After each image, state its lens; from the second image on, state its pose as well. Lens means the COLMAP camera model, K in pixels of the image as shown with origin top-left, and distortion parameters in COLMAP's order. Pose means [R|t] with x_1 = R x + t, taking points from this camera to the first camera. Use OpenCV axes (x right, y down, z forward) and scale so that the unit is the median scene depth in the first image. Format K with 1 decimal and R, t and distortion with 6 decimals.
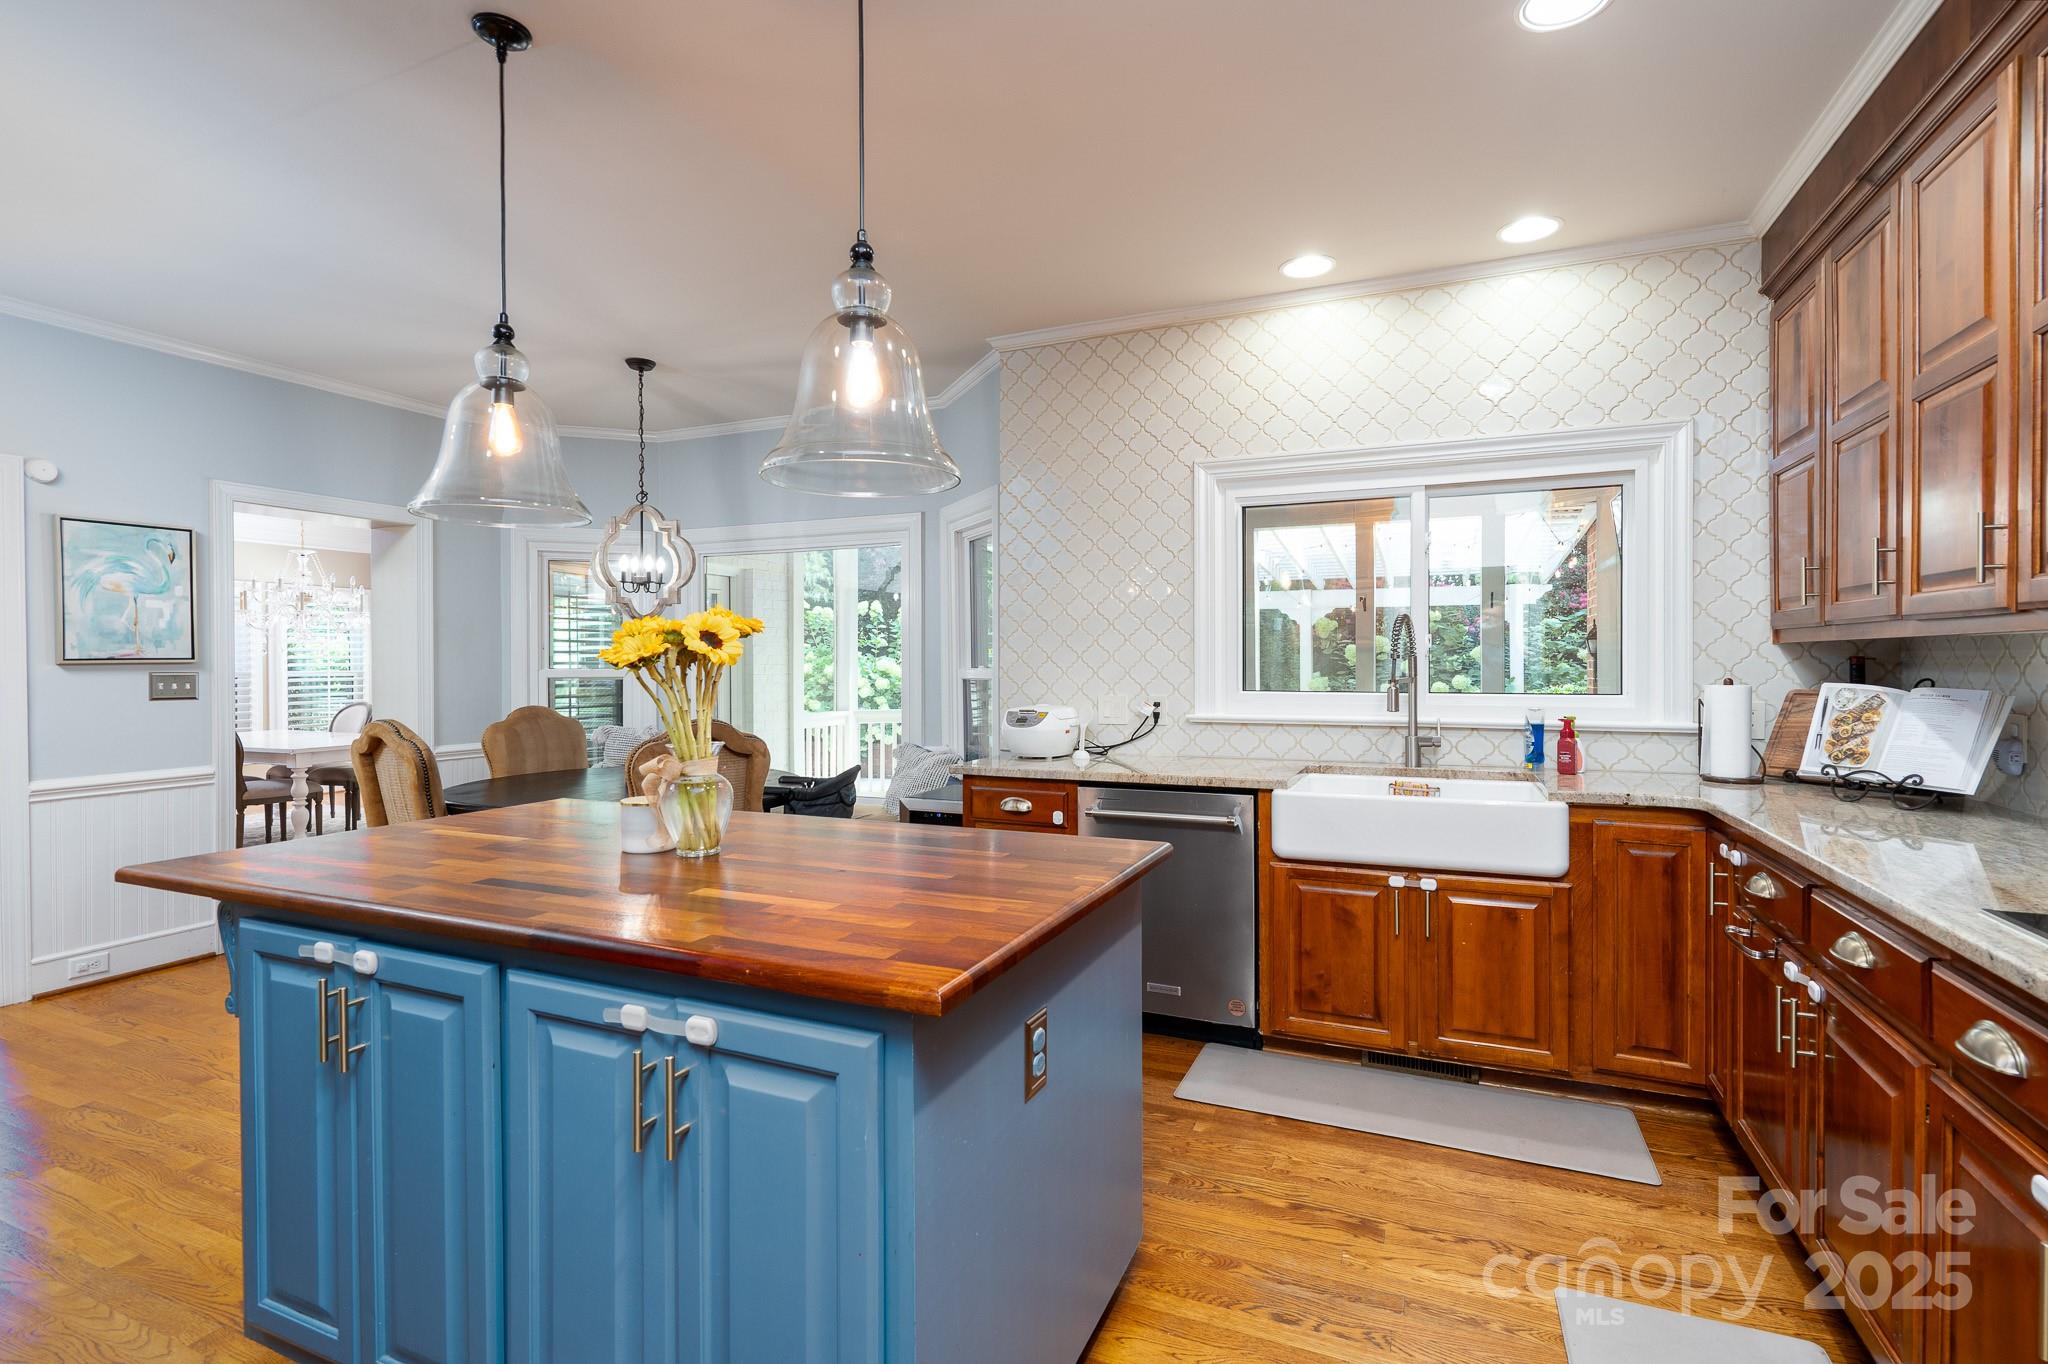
lens RADIAL K [[918.6, 0, 1064.1], [0, 918.6, 657.8], [0, 0, 1]] dist [-0.000353, 0.000015]
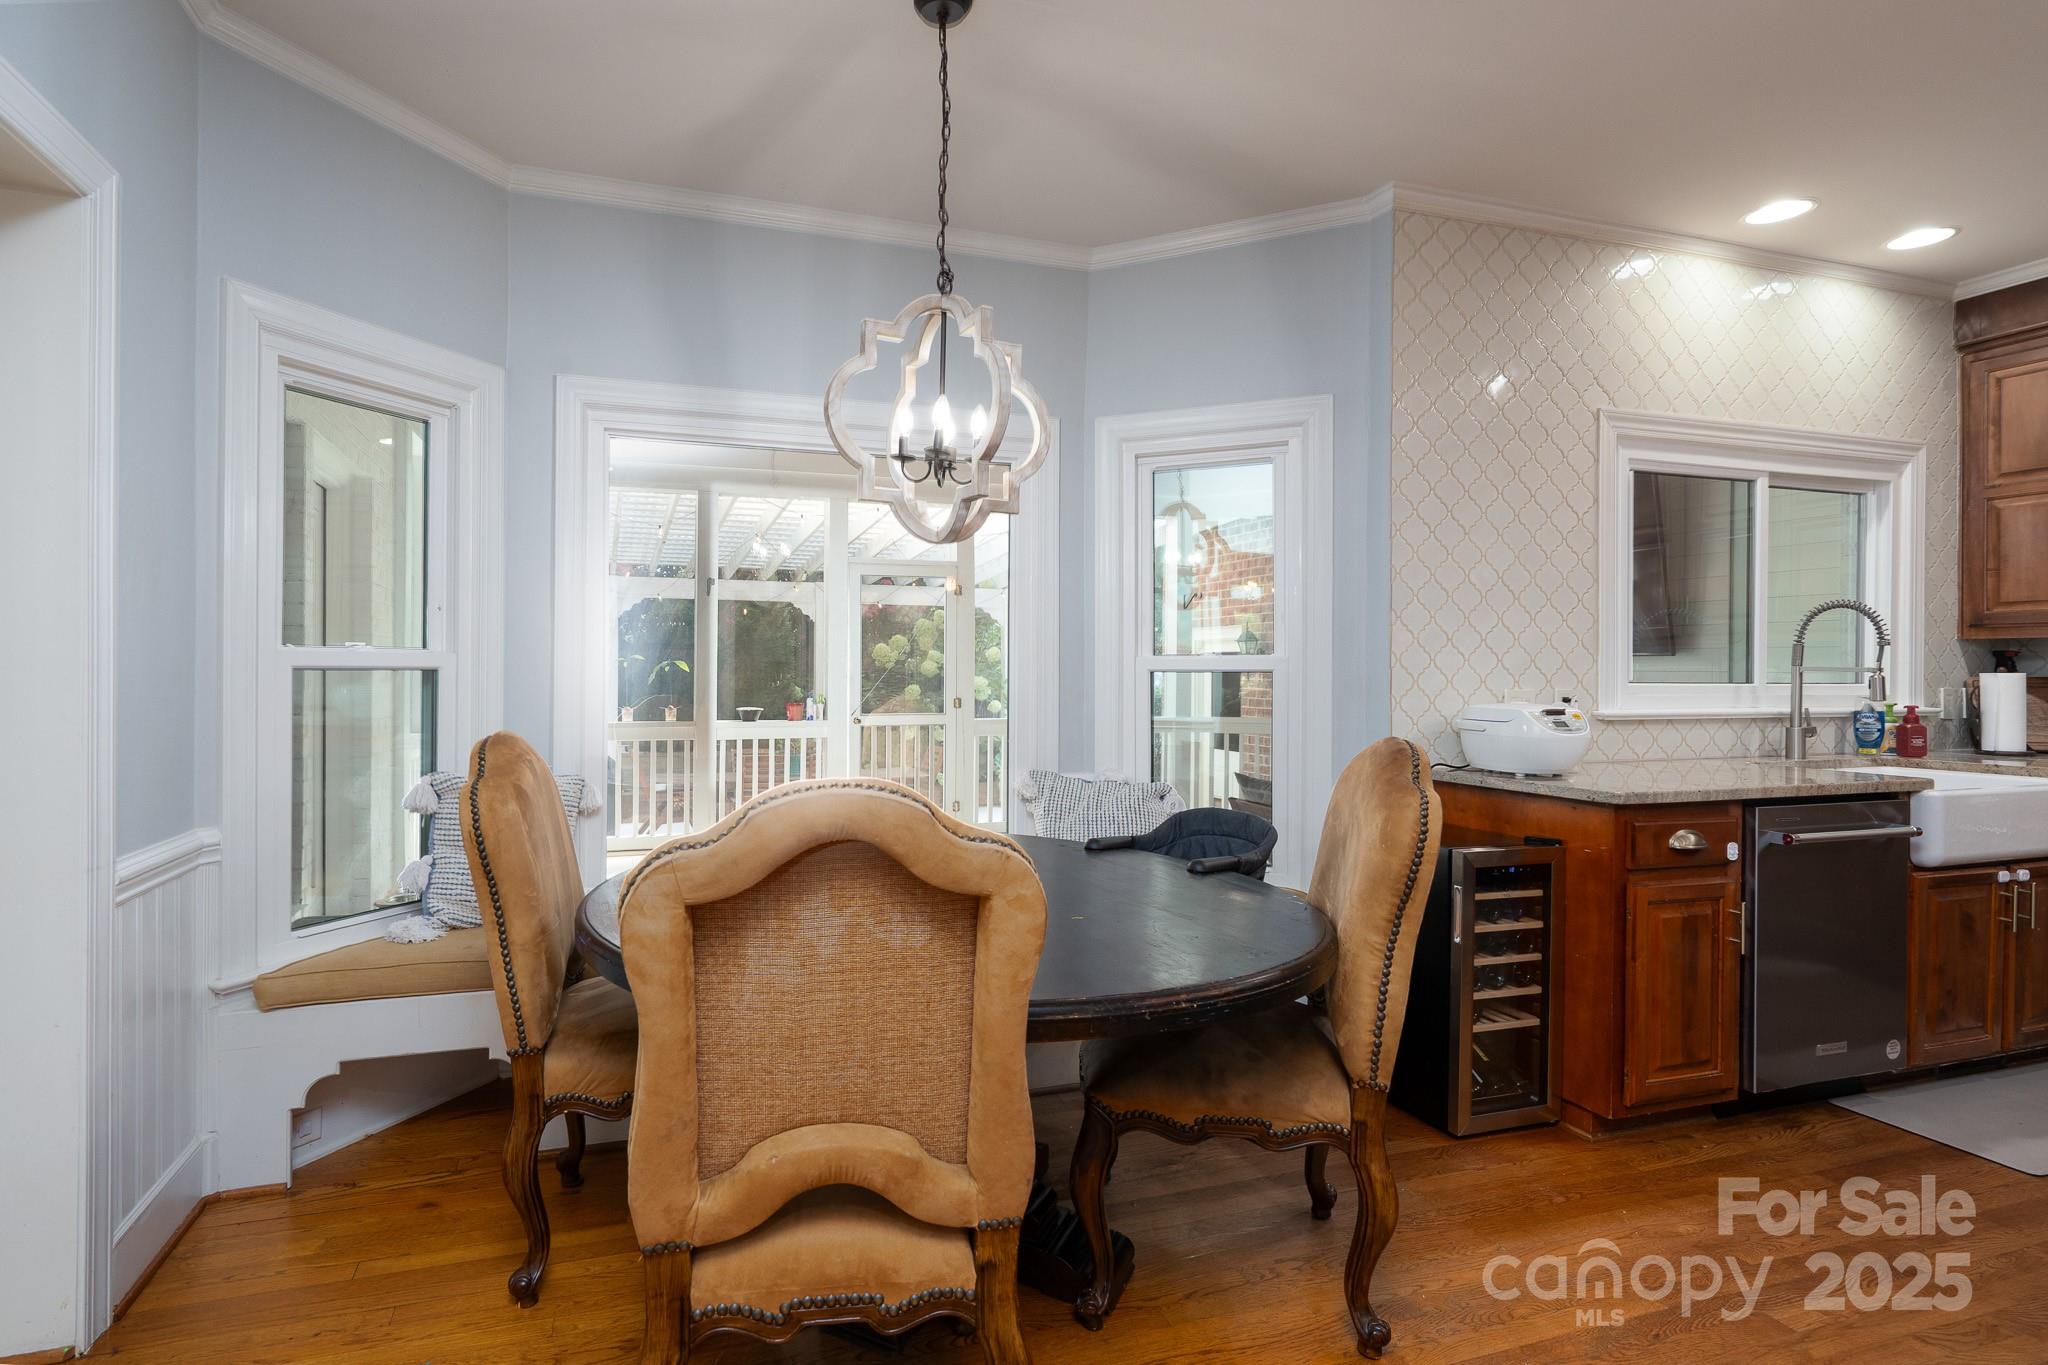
lens RADIAL K [[944.2, 0, 1012.9], [0, 944.2, 656.7], [0, 0, 1]] dist [0.002853, 0.000488]
pose [[0.782210, 0.005624, 0.622989, -0.891921], [-0.009694, 0.999948, 0.003144, 0.016247], [-0.622939, -0.008498, 0.782224, 0.725140]]
